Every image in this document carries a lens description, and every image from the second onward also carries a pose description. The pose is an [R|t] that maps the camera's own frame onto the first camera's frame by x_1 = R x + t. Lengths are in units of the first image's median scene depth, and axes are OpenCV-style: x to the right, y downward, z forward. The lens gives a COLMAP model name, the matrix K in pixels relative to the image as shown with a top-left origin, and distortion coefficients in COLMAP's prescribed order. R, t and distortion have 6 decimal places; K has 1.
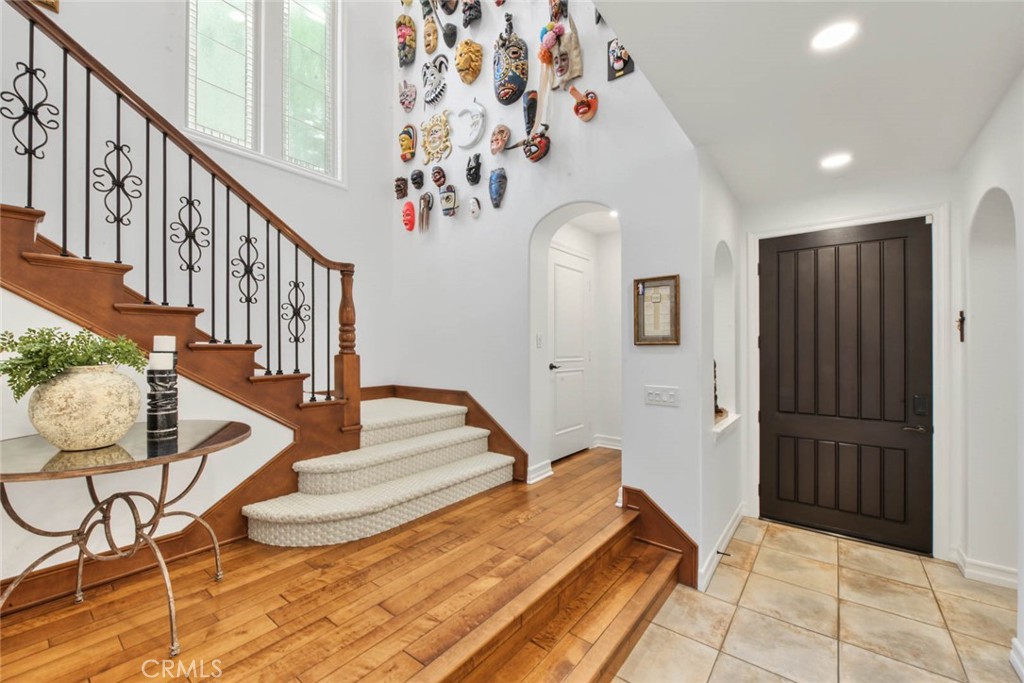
lens RADIAL K [[419.0, 0, 513.0], [0, 419.0, 346.1], [0, 0, 1]] dist [-0.002633, -0.001057]
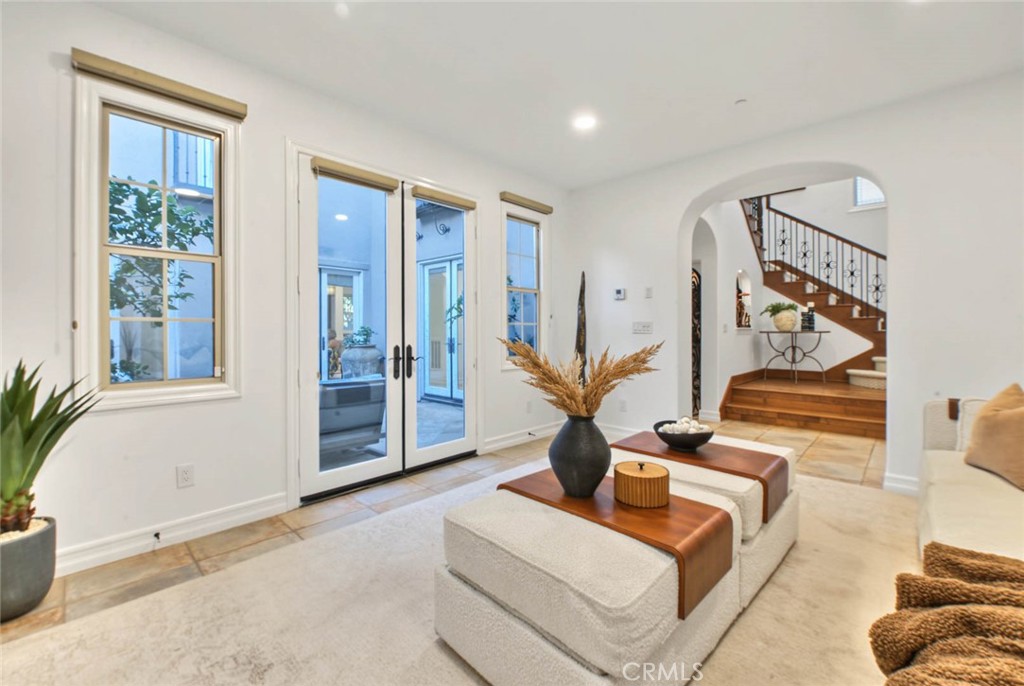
lens RADIAL K [[419.0, 0, 516.0], [0, 419.0, 332.8], [0, 0, 1]] dist [-0.002633, -0.001057]
pose [[-0.078756, 0.000020, -0.996894, 1.930638], [0.001963, 0.999998, -0.000135, 0.158318], [0.996892, -0.001968, -0.078756, -0.742025]]
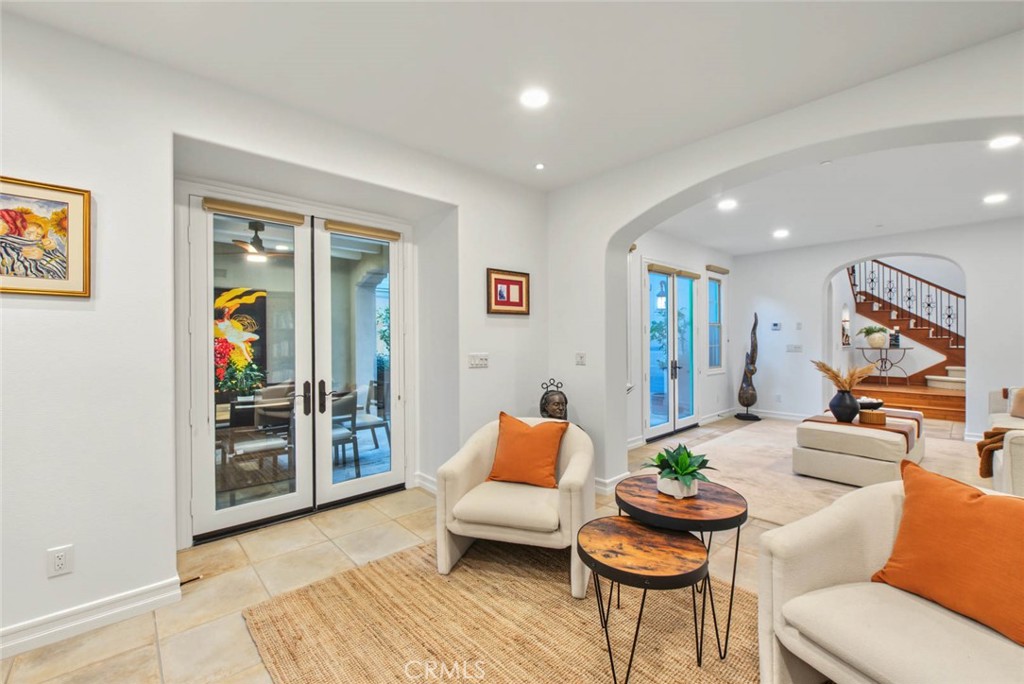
lens RADIAL K [[419.0, 0, 511.8], [0, 419.0, 343.9], [0, 0, 1]] dist [-0.002633, -0.001057]
pose [[-0.148289, 0.004848, -0.988932, 3.110398], [0.007330, 0.999966, 0.003803, 0.086314], [0.988917, -0.006685, -0.148320, -1.761840]]
